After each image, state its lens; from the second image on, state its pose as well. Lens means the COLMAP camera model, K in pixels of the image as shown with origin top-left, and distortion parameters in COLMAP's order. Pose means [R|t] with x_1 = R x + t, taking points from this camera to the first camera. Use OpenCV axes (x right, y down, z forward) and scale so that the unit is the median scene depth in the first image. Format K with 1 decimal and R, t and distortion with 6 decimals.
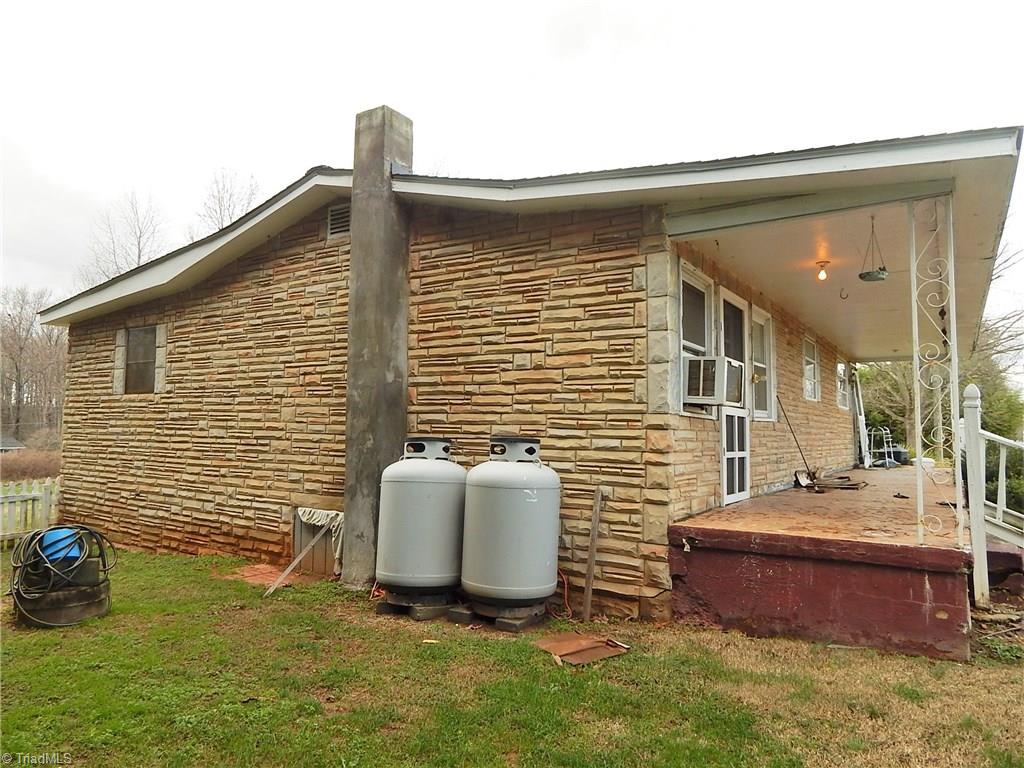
lens RADIAL K [[673.4, 0, 511.3], [0, 673.4, 375.4], [0, 0, 1]] dist [0.000706, 0.005654]
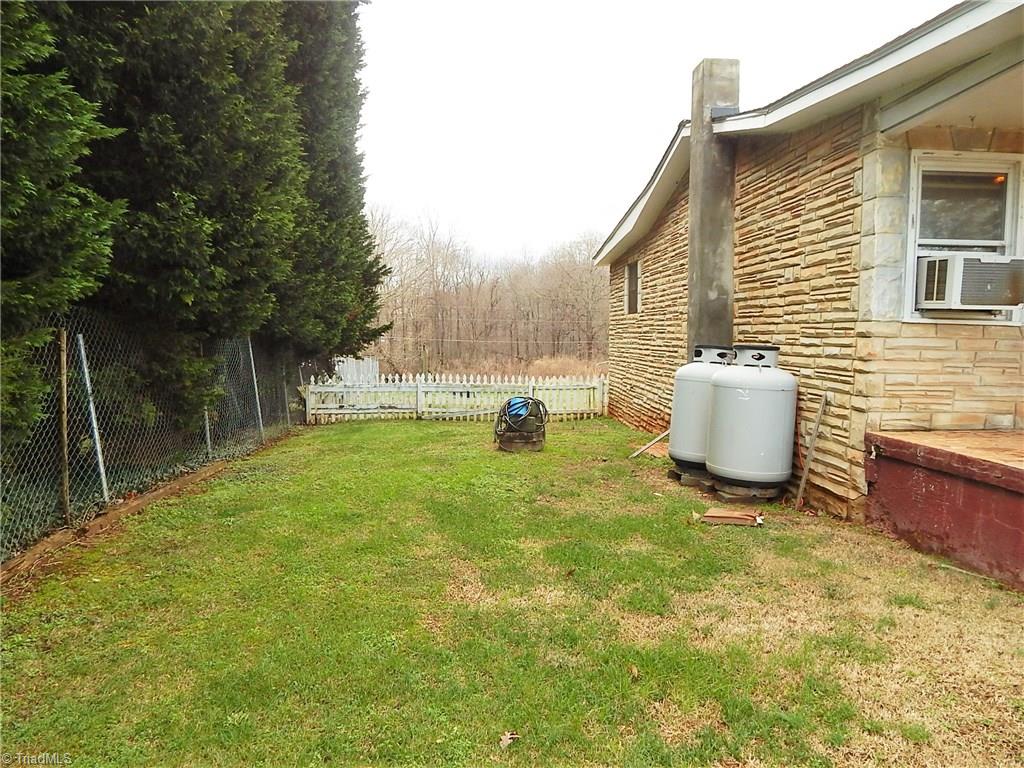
lens RADIAL K [[673.4, 0, 511.4], [0, 673.4, 376.5], [0, 0, 1]] dist [0.000706, 0.005654]
pose [[0.599273, 0.041740, -0.799456, 0.660862], [0.061979, 0.993223, 0.098317, 0.007449], [0.798142, -0.108468, 0.592625, -0.008704]]
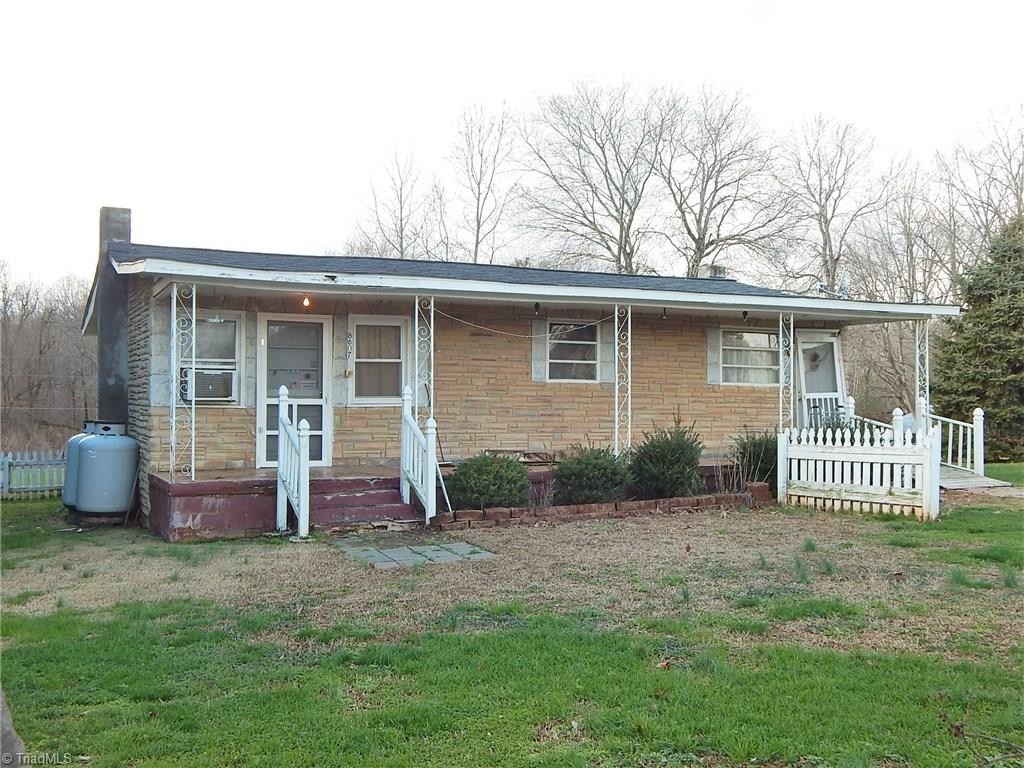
lens RADIAL K [[1001.1, 0, 544.6], [0, 1001.1, 364.3], [0, 0, 1]] dist [-0.027155, 0.000000]
pose [[0.877671, -0.026595, -0.478526, 2.117329], [0.047266, 0.998395, 0.031203, -0.072800], [0.476928, -0.050004, 0.877519, -0.642114]]
